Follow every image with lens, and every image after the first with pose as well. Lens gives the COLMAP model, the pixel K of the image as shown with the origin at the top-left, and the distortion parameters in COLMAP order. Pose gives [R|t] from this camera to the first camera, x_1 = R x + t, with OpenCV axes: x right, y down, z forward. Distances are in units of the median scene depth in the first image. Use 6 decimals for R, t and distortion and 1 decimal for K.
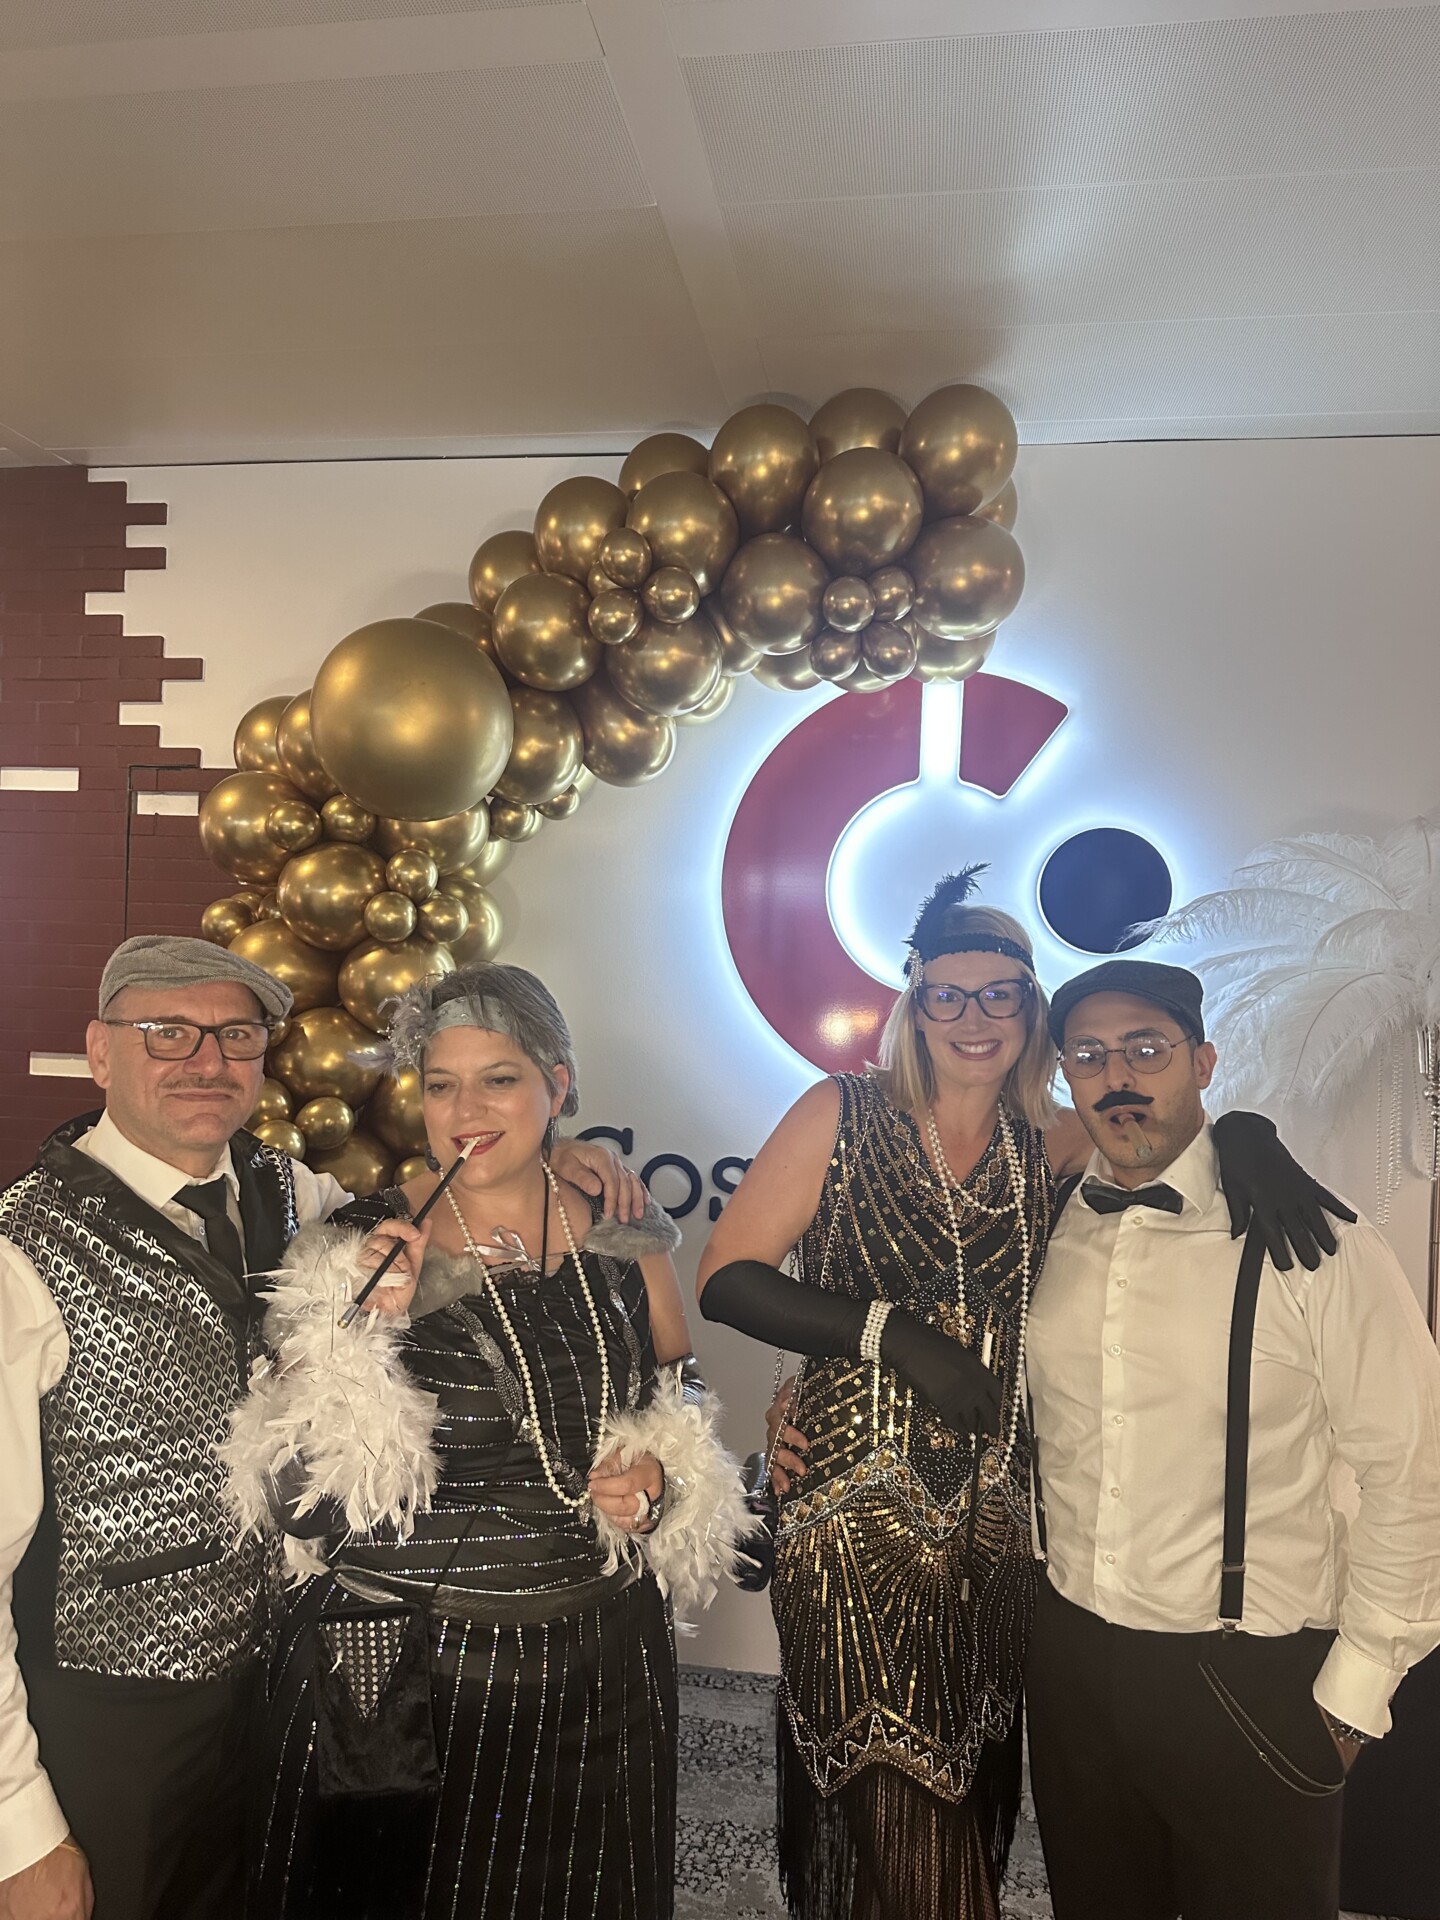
lens RADIAL K [[1319.2, 0, 731.4], [0, 1319.2, 970.8], [0, 0, 1]] dist [0.073541, -0.090971]
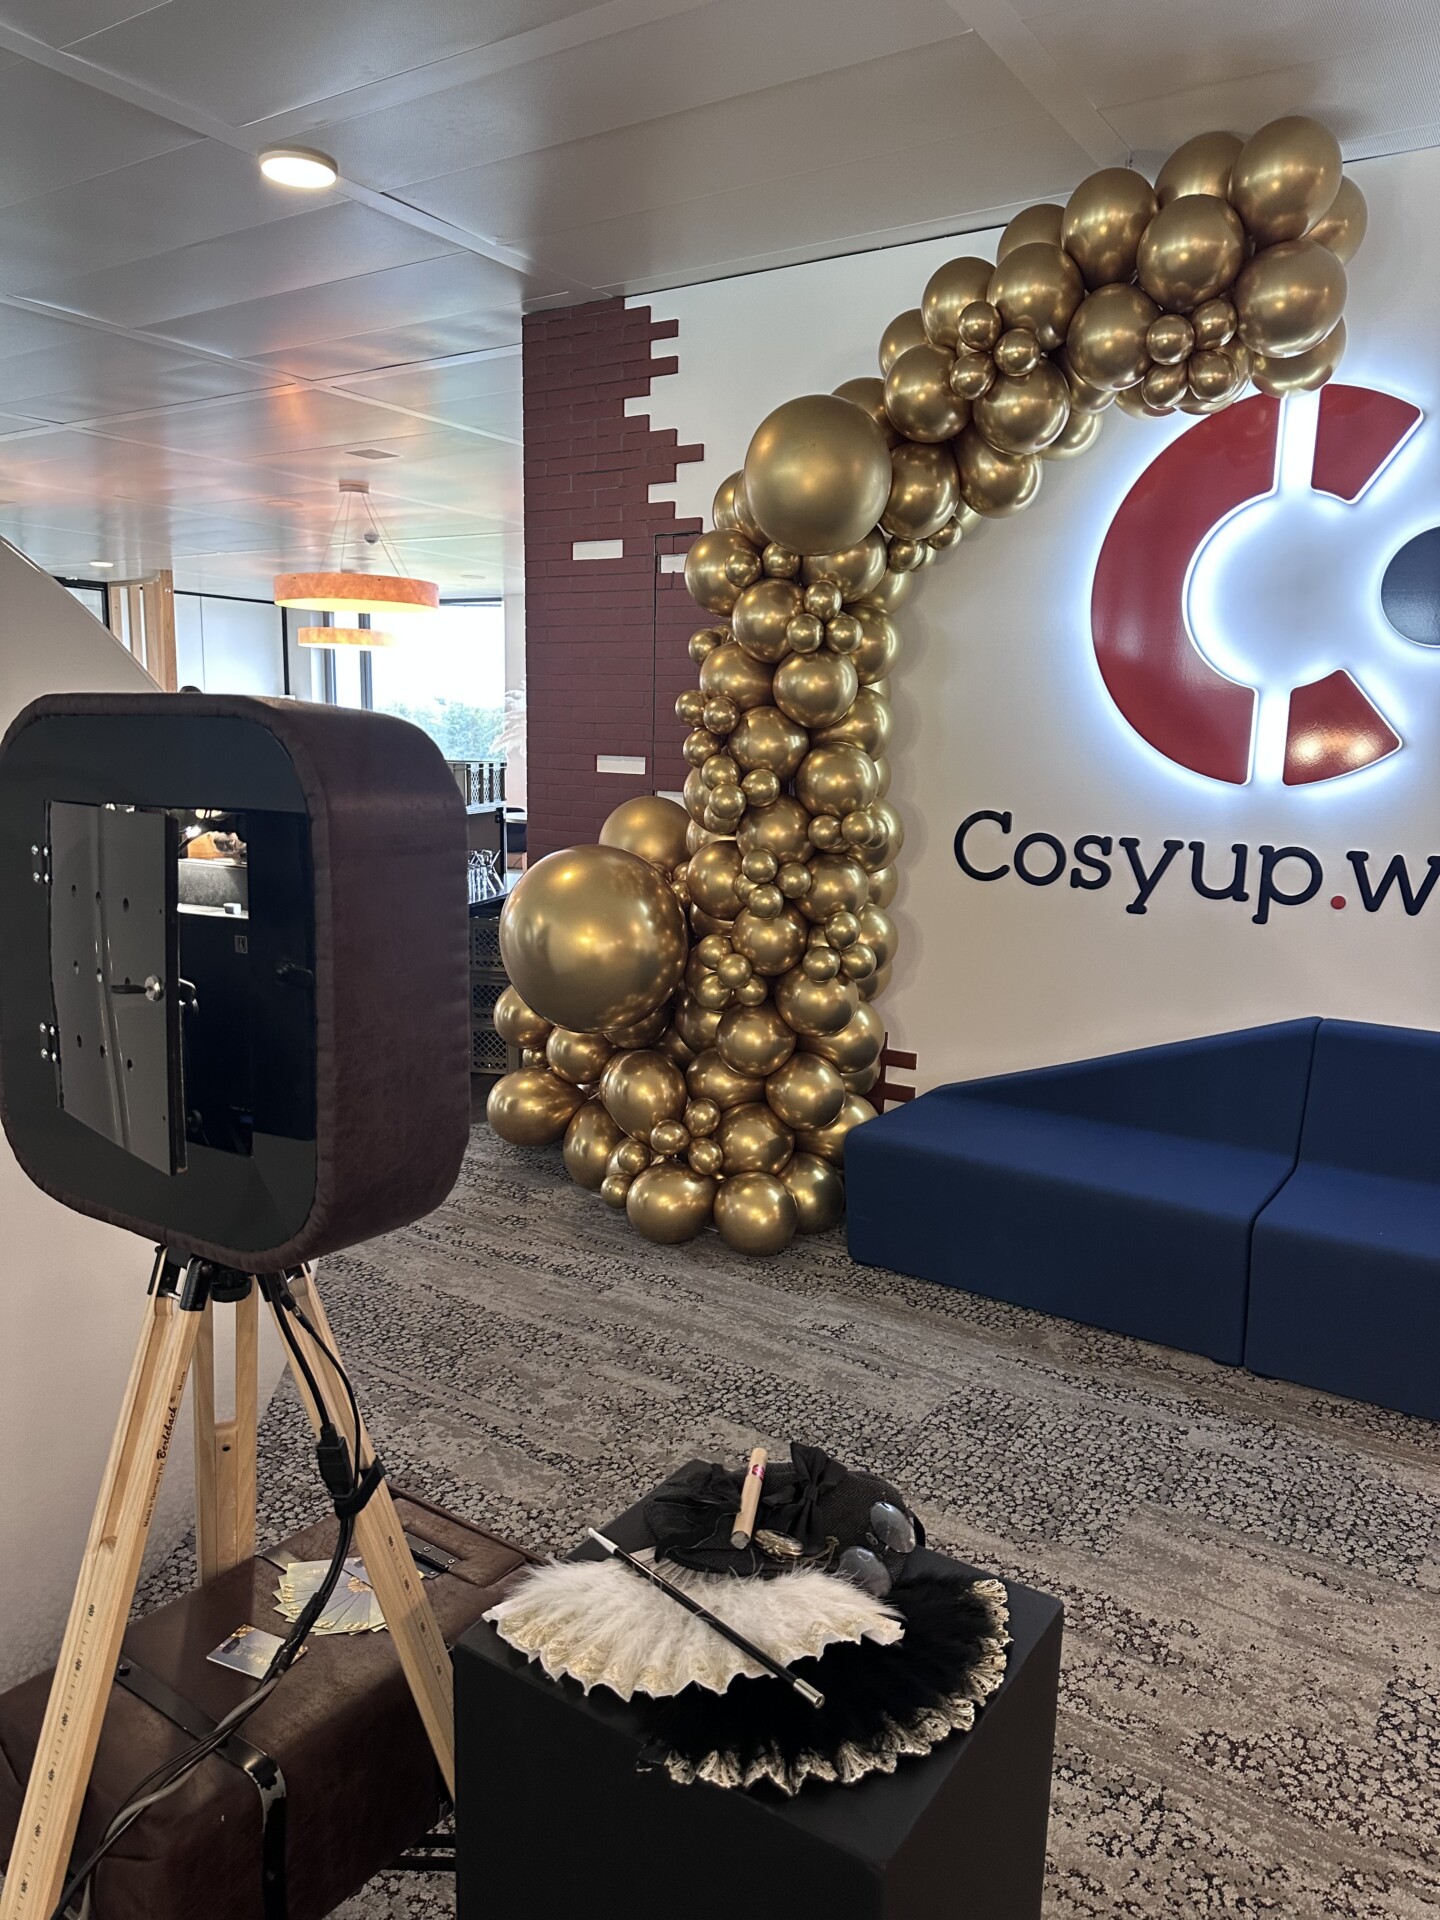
lens RADIAL K [[1396.6, 0, 706.6], [0, 1396.6, 969.4], [0, 0, 1]] dist [0.077472, -0.089057]
pose [[0.900887, 0.063002, -0.429458, 0.280551], [0.001333, 0.989004, 0.147884, 0.084155], [0.434052, -0.133799, 0.890896, -0.350806]]
